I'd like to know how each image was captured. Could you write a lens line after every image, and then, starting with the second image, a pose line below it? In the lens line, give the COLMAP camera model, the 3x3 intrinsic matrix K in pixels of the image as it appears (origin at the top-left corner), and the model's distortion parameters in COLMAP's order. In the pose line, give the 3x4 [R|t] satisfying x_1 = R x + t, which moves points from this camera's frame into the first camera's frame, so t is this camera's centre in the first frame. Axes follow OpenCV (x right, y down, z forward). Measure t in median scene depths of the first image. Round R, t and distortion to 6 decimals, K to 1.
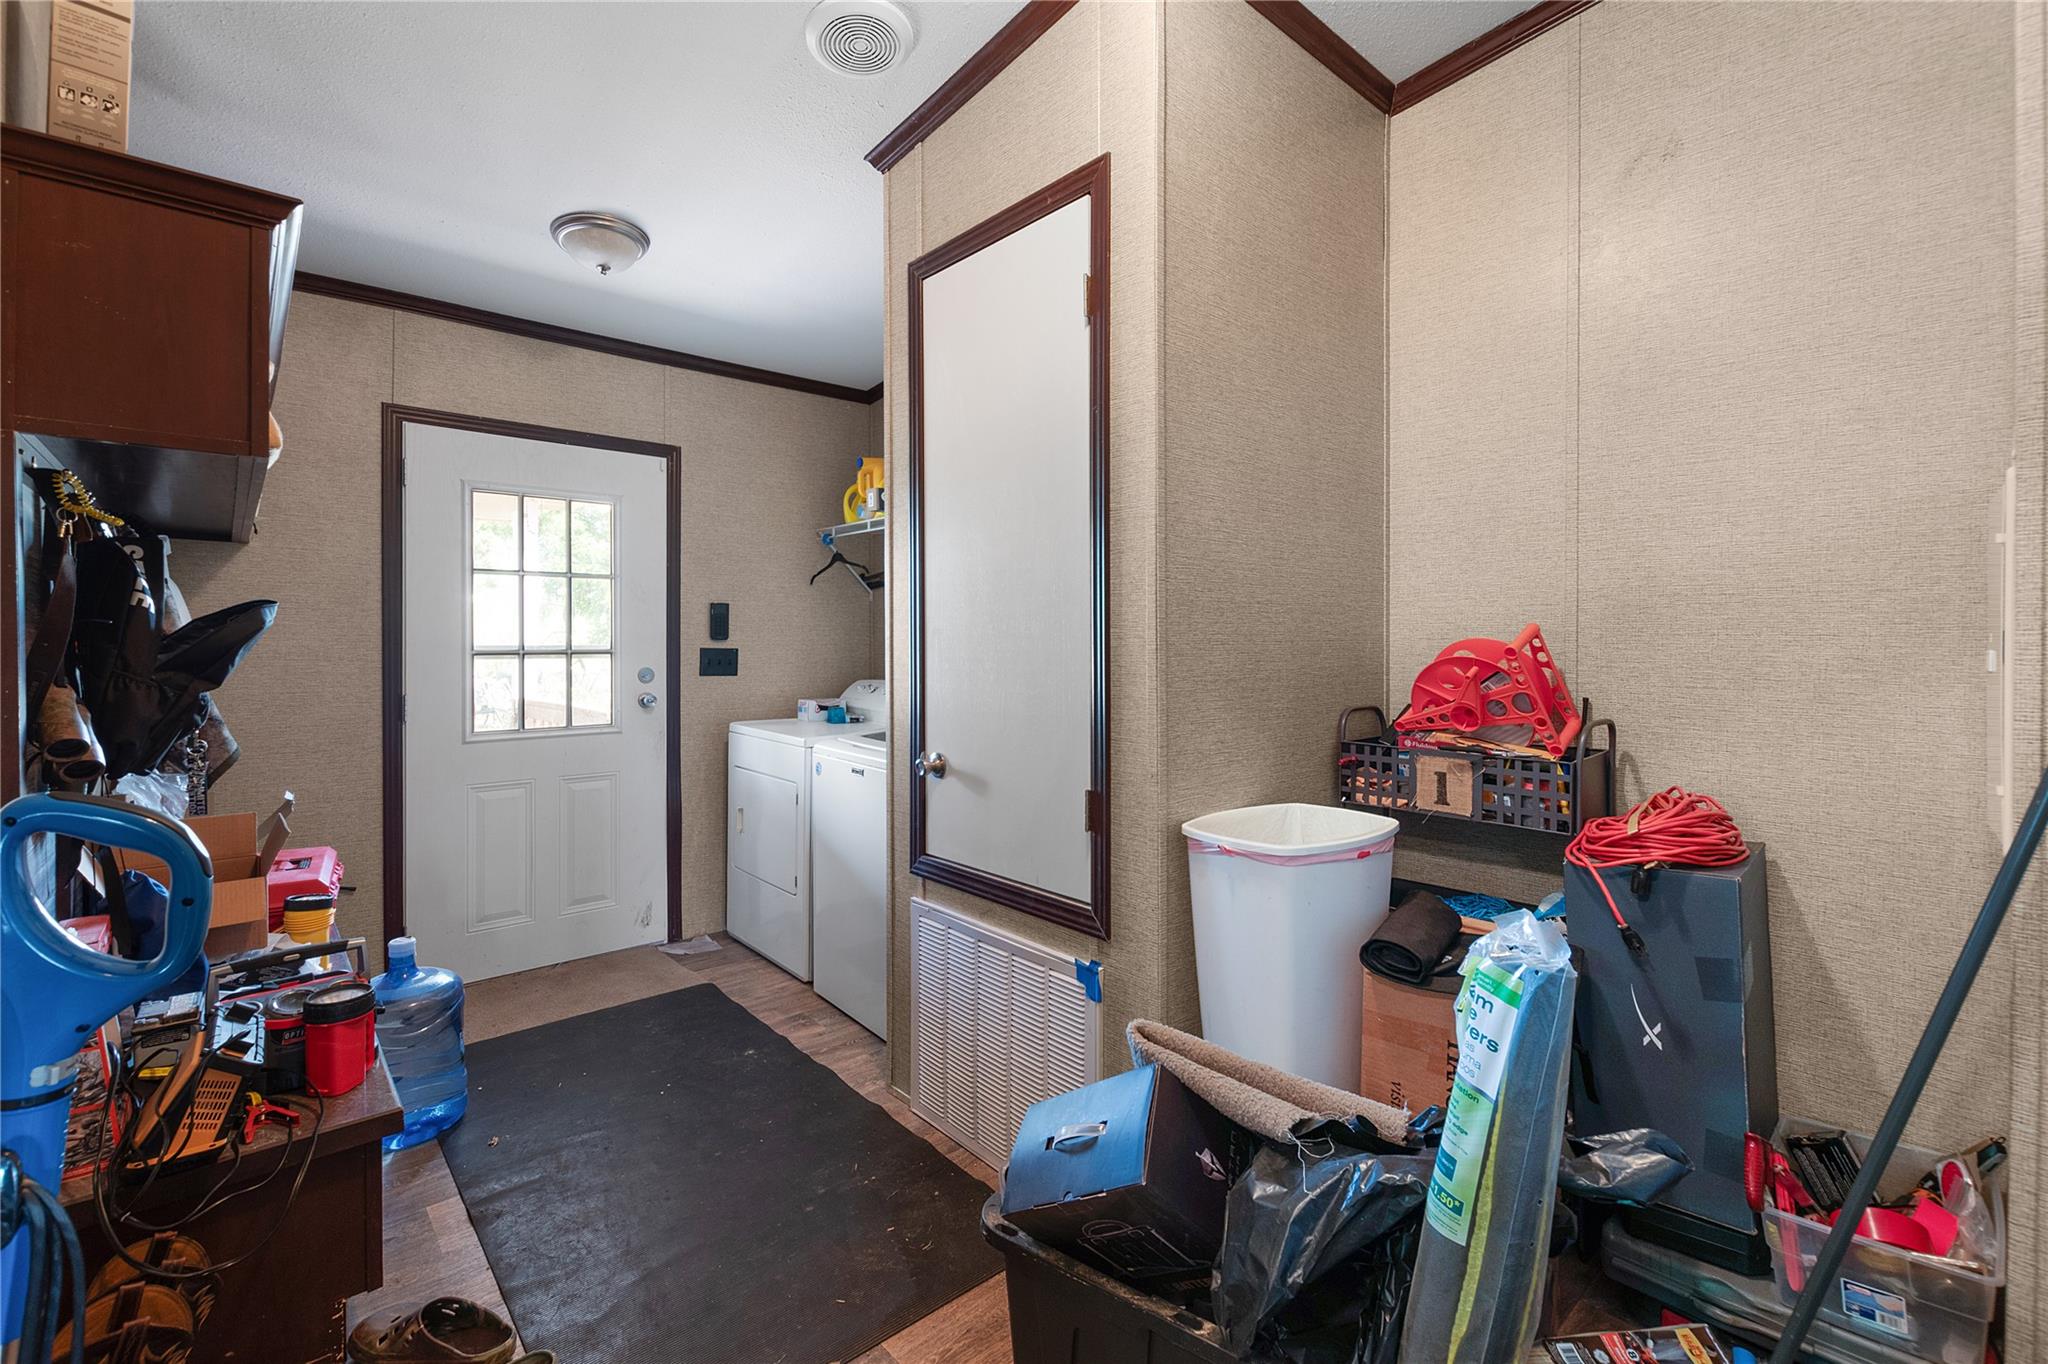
lens RADIAL K [[900.7, 0, 1012.1], [0, 900.7, 666.6], [0, 0, 1]] dist [-0.001547, -0.000529]
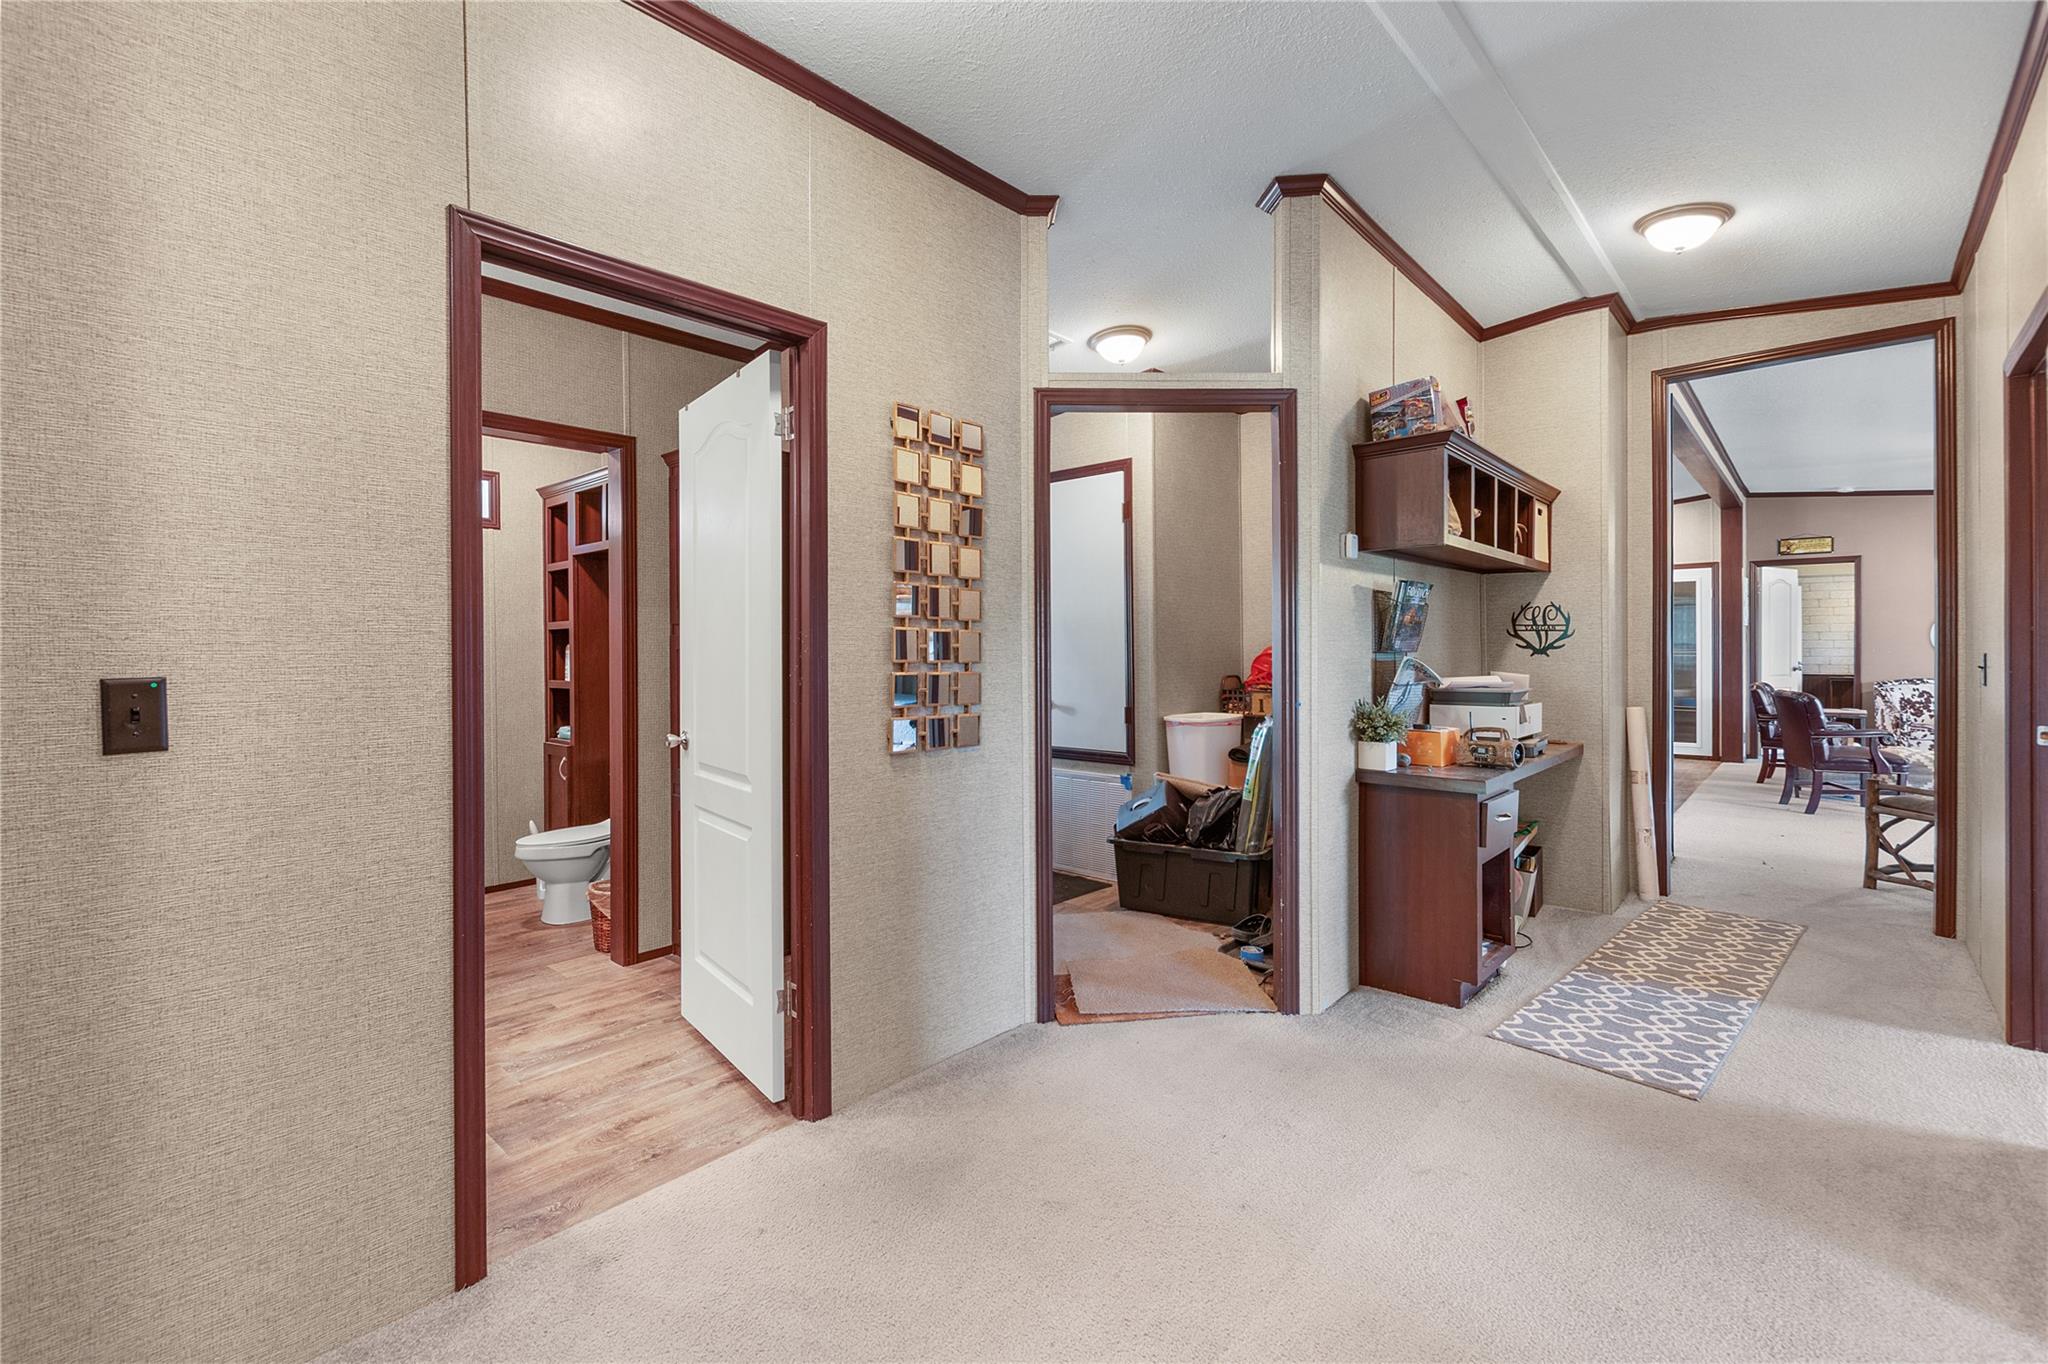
lens RADIAL K [[900.7, 0, 1031.9], [0, 900.7, 673.8], [0, 0, 1]] dist [-0.001547, -0.000529]
pose [[0.991579, -0.011165, 0.129022, -0.501094], [0.011453, 0.999933, -0.001485, 0.046600], [-0.128997, 0.002951, 0.991641, -1.472004]]
